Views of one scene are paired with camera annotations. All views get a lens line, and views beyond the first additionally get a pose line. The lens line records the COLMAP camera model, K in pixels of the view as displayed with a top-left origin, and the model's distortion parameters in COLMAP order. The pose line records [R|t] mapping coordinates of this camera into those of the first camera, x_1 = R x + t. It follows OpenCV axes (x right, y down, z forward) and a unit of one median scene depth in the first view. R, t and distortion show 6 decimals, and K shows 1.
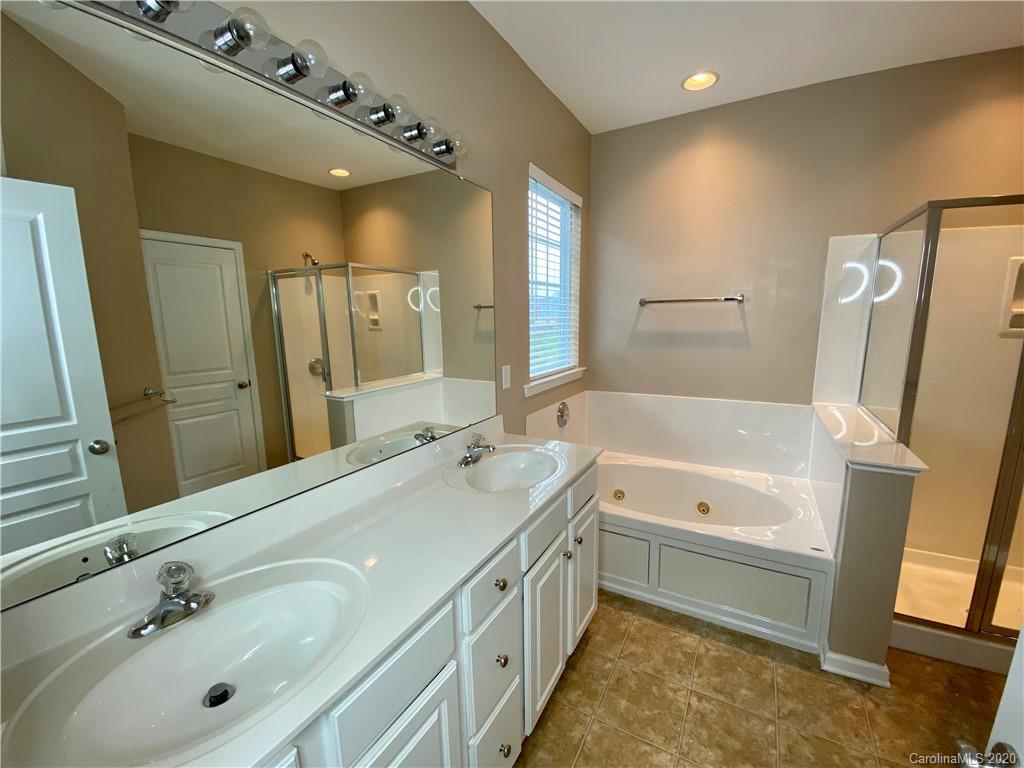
lens RADIAL K [[419.9, 0, 513.4], [0, 419.9, 391.7], [0, 0, 1]] dist [0.040209, -0.030587]
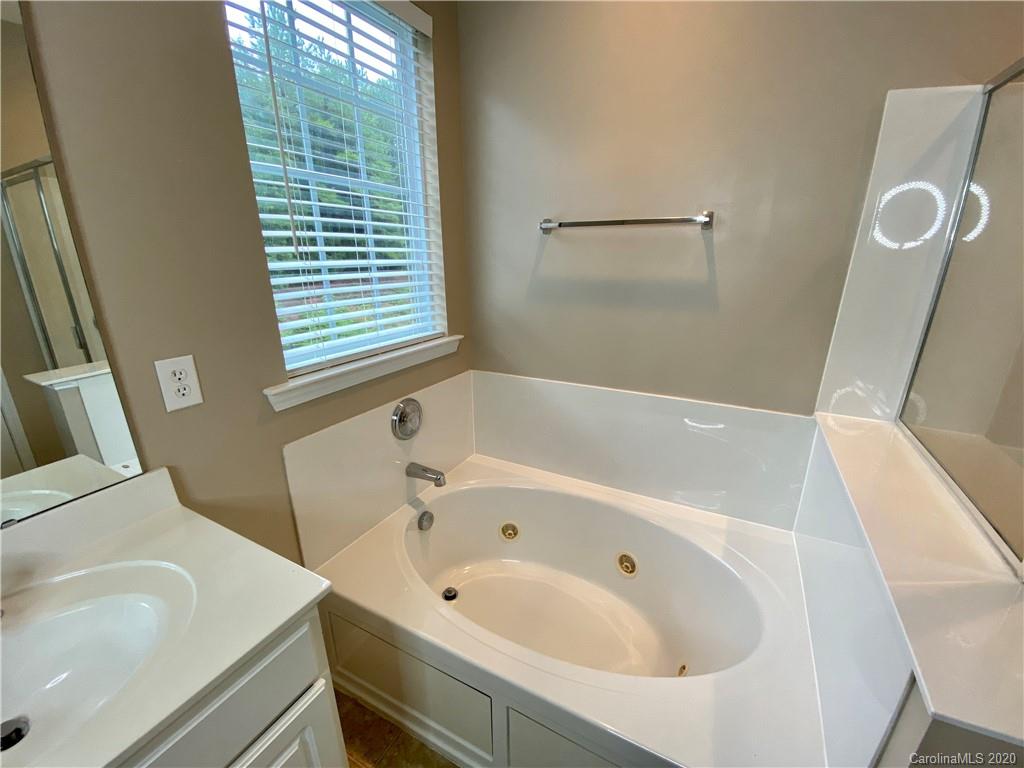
lens RADIAL K [[412.9, 0, 519.4], [0, 412.9, 389.1], [0, 0, 1]] dist [0.013564, -0.017238]
pose [[0.999445, 0.004672, 0.032990, 0.285168], [-0.009462, 0.989156, 0.146563, -0.083231], [-0.031948, -0.146794, 0.988651, 0.463096]]
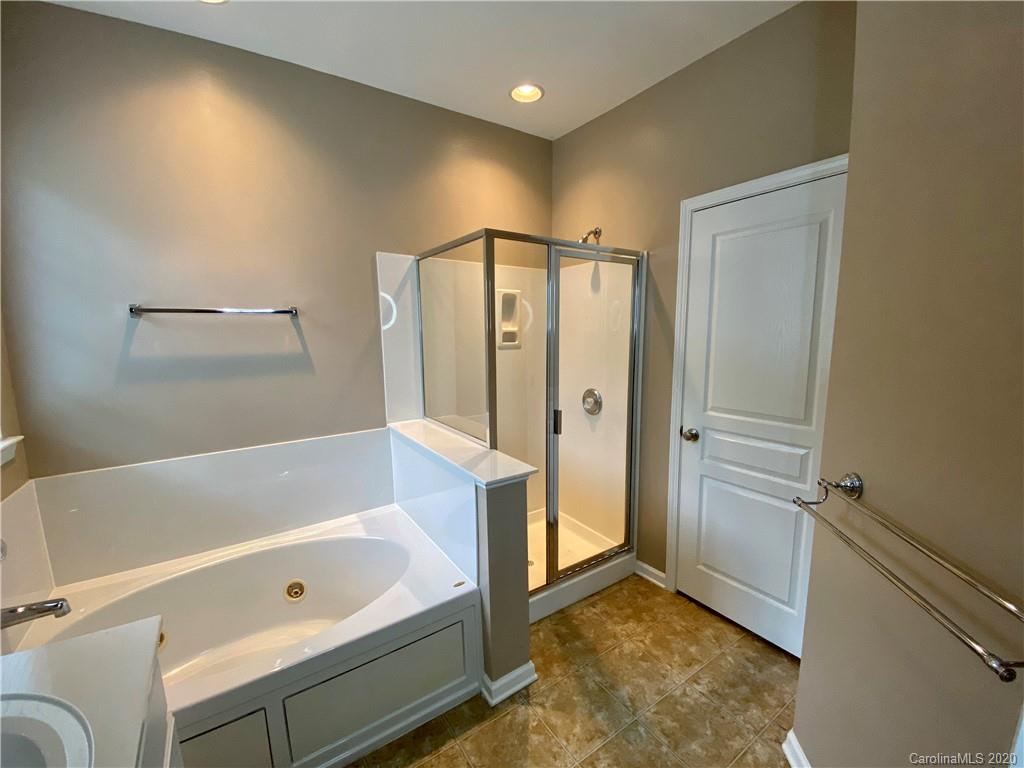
lens RADIAL K [[419.9, 0, 513.4], [0, 419.9, 391.7], [0, 0, 1]] dist [0.040209, -0.030587]
pose [[0.442299, -0.121503, 0.888599, -0.001664], [0.160450, 0.985516, 0.054892, -0.052517], [-0.882399, 0.118297, 0.455388, 0.306933]]
